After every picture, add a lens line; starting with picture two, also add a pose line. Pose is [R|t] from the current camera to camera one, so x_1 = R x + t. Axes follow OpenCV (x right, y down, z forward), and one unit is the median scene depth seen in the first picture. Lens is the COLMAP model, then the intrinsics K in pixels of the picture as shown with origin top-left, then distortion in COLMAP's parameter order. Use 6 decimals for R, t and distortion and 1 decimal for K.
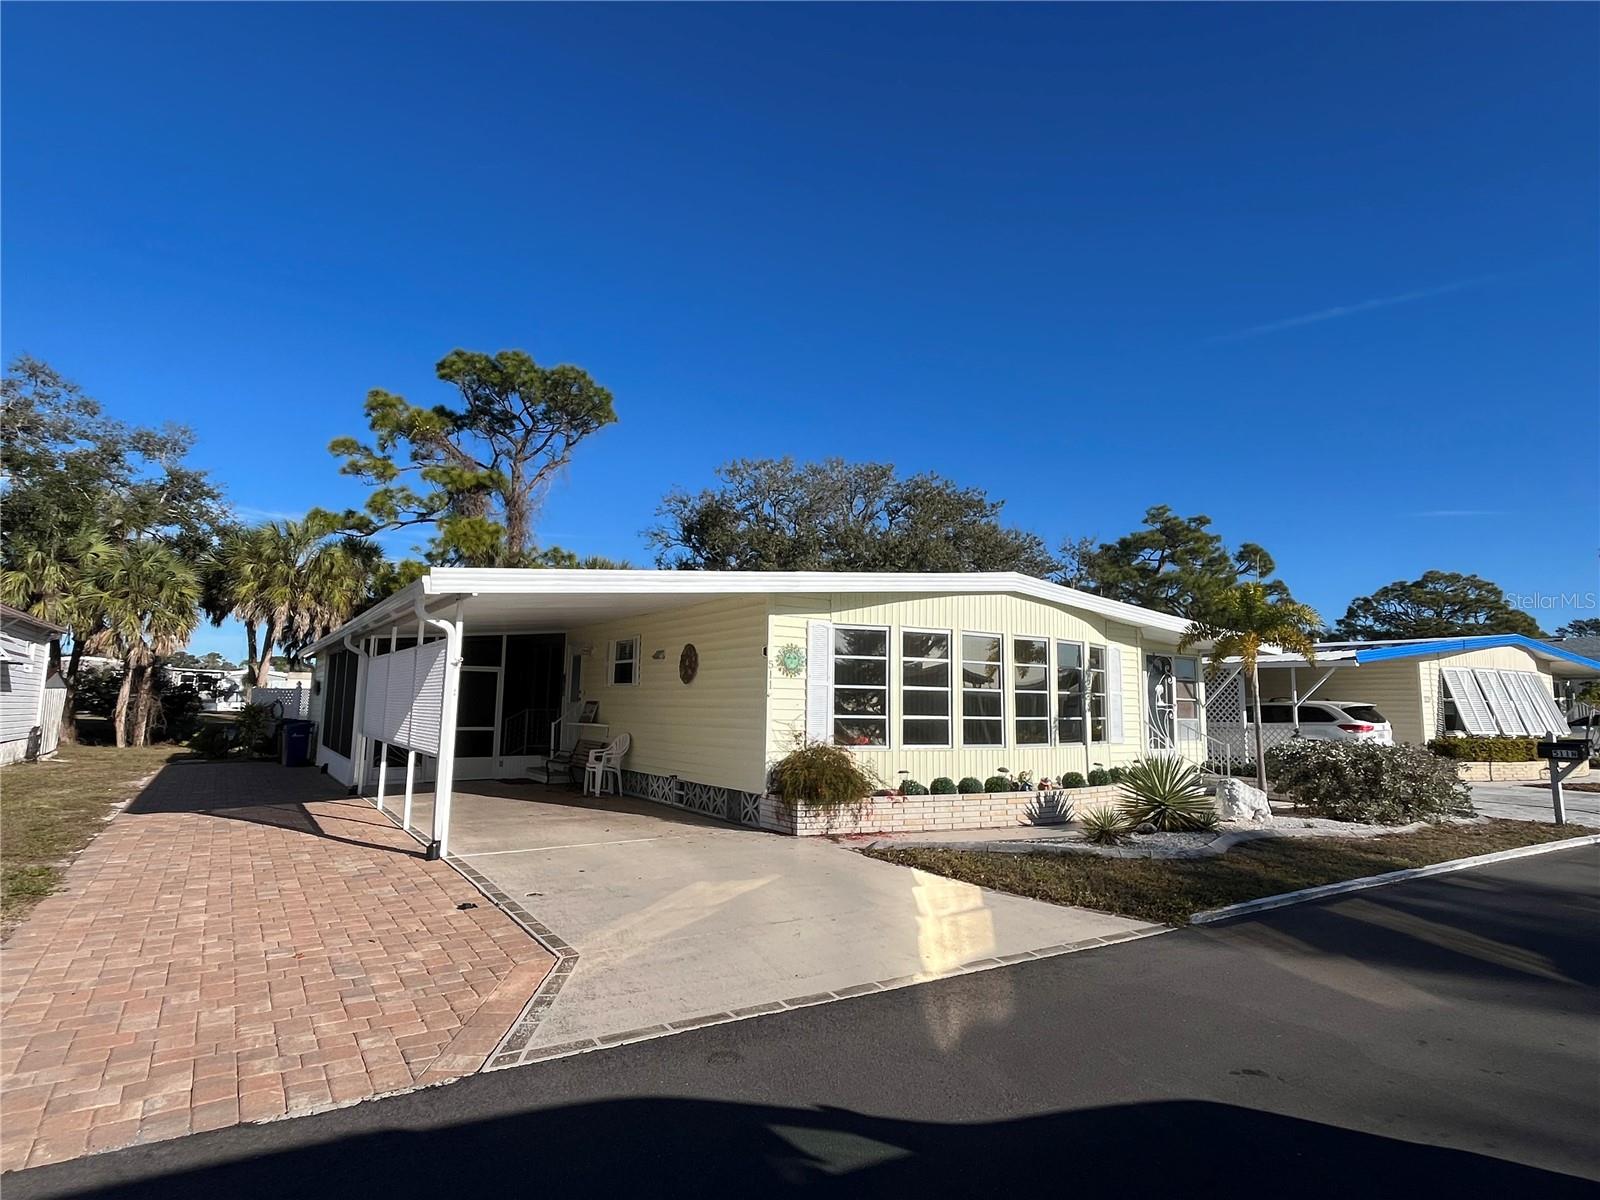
lens RADIAL K [[850.6, 0, 800.0], [0, 850.6, 600.0], [0, 0, 1]] dist [-0.004232, -0.000045]
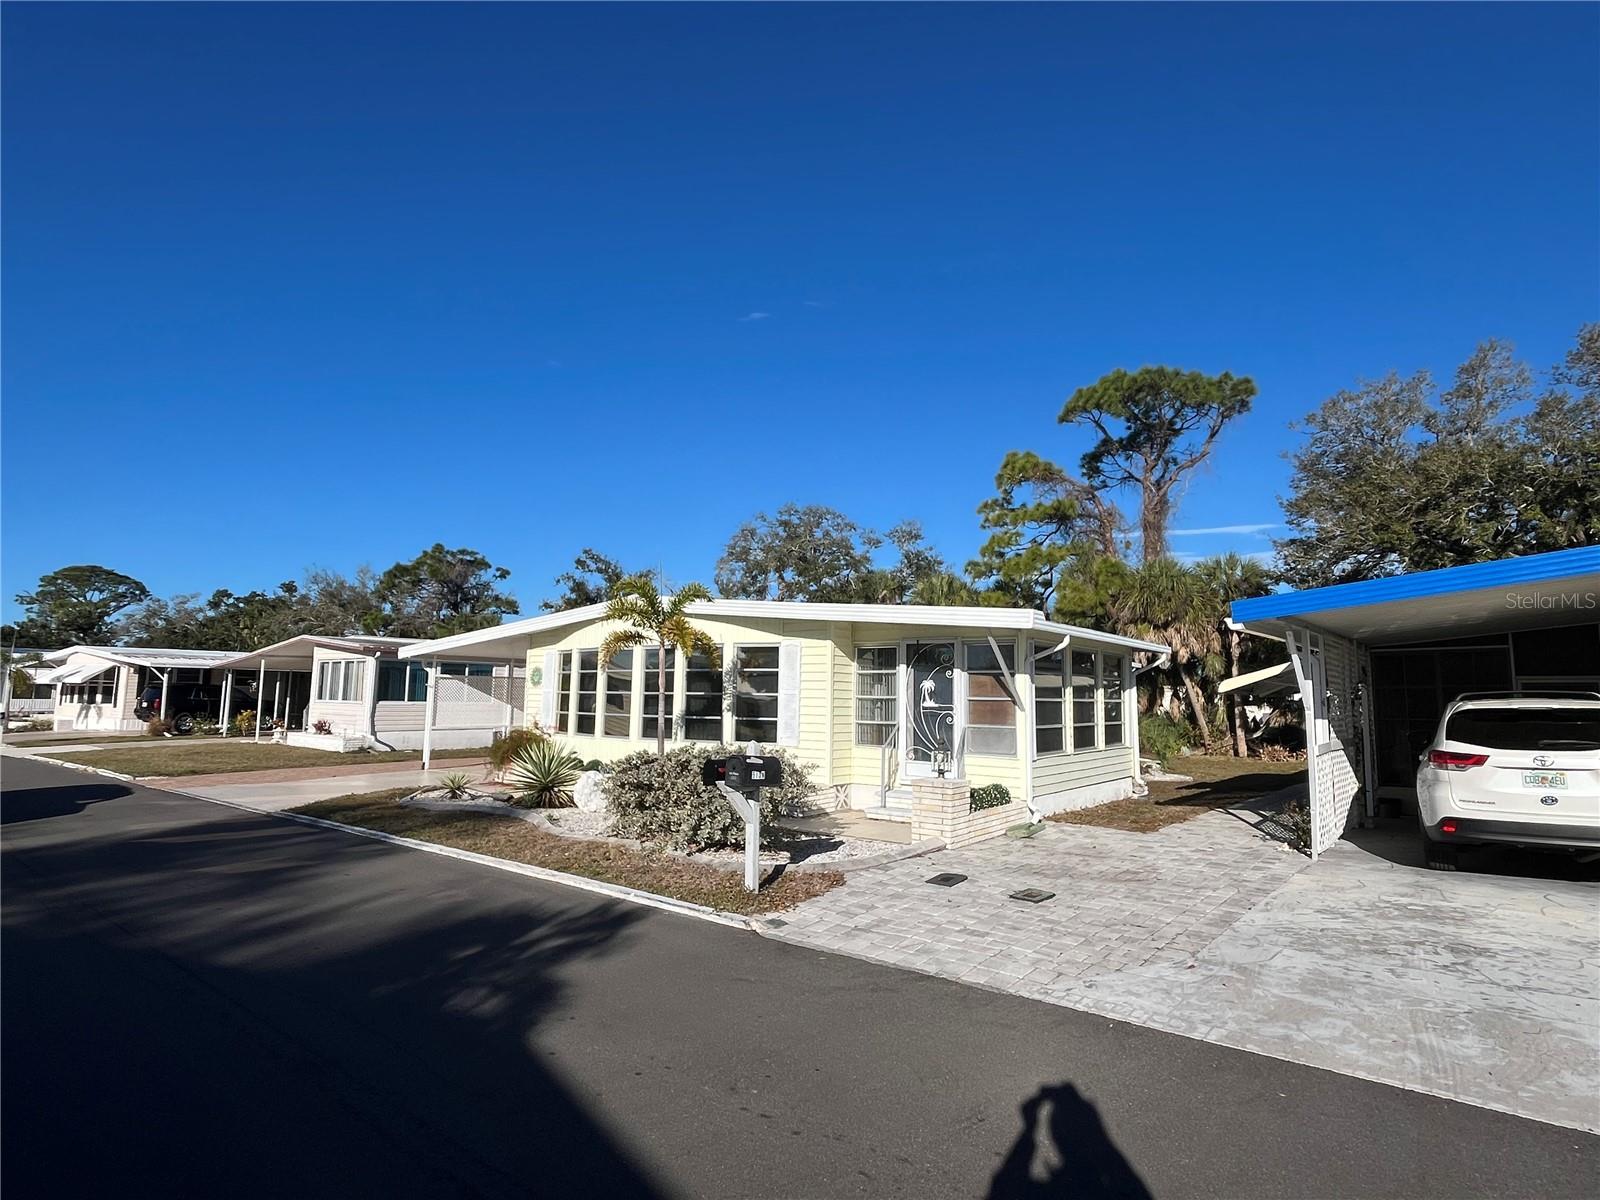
lens RADIAL K [[850.6, 0, 800.0], [0, 850.6, 600.0], [0, 0, 1]] dist [-0.004232, -0.000045]
pose [[0.330222, -0.121867, -0.936003, 1.301896], [0.107293, 0.990049, -0.091050, 0.099026], [0.937785, -0.070360, 0.340012, 0.725363]]
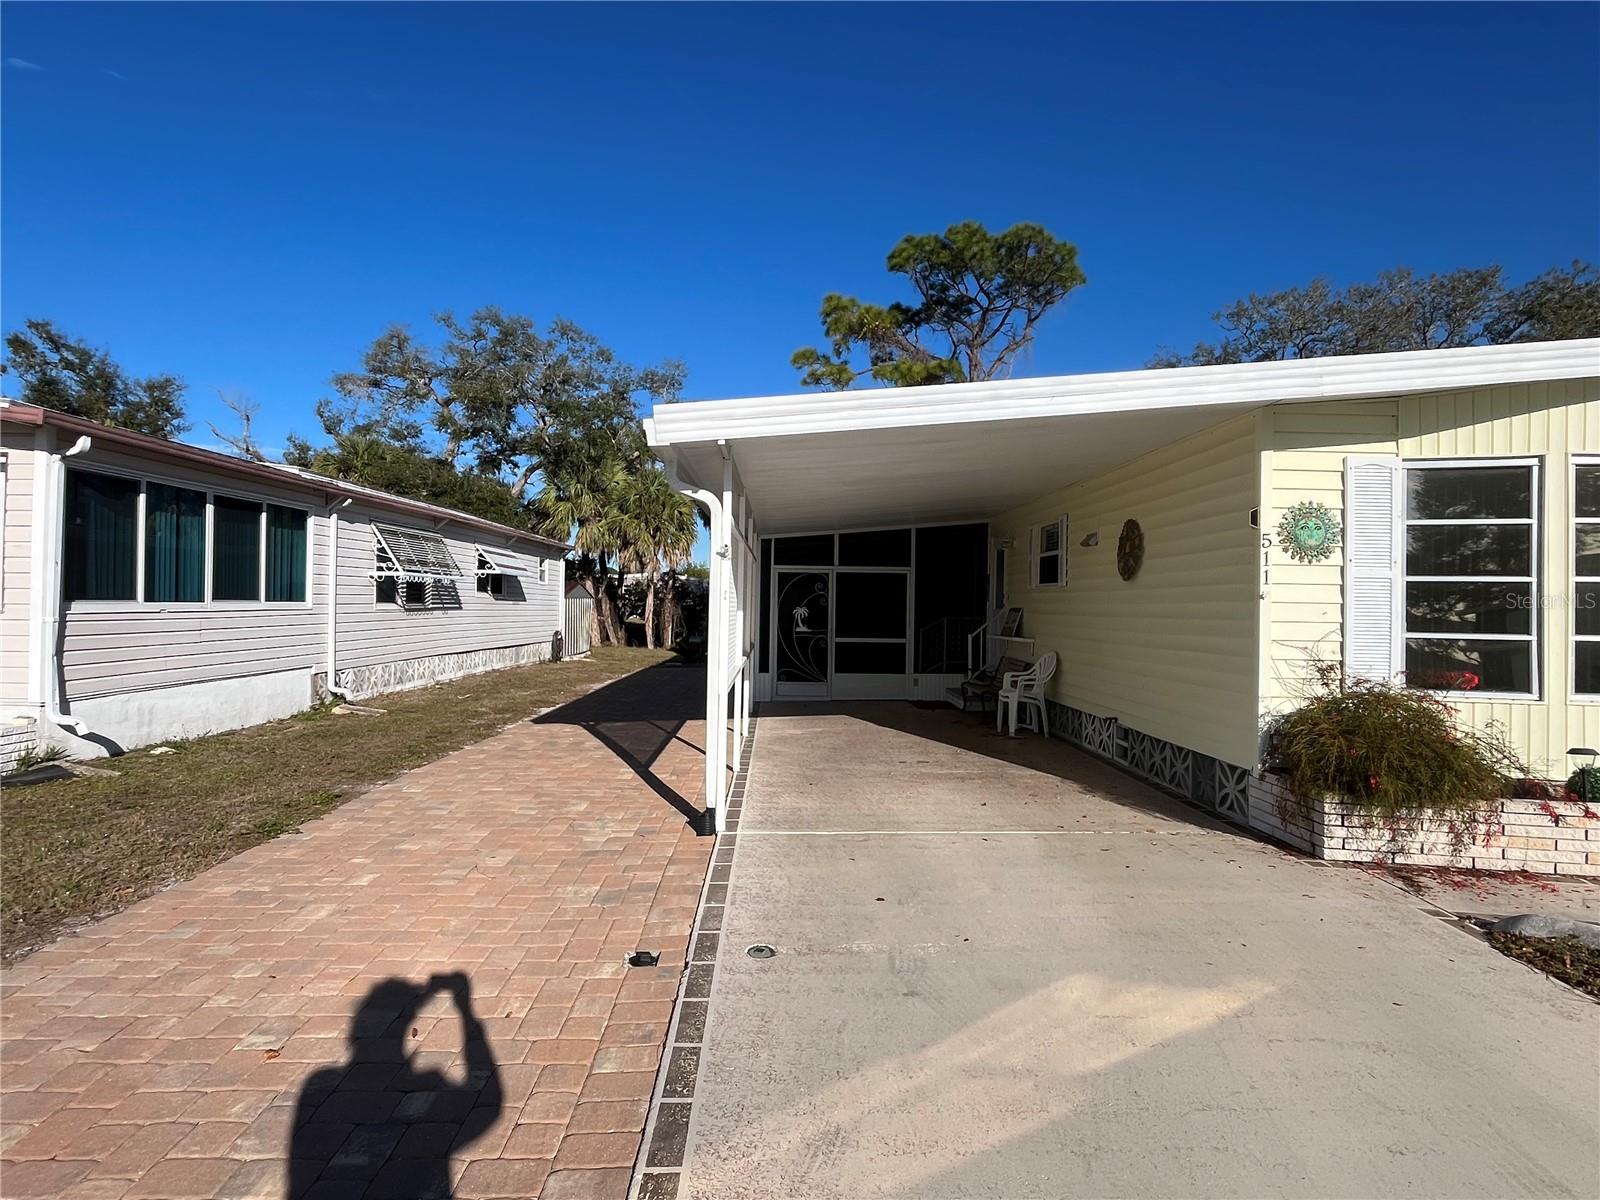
lens RADIAL K [[850.6, 0, 800.0], [0, 850.6, 600.0], [0, 0, 1]] dist [-0.004232, -0.000045]
pose [[0.841168, -0.007538, -0.540722, 0.006852], [0.066423, 0.993772, 0.089475, 0.034176], [0.536679, -0.111180, 0.836430, 0.287126]]
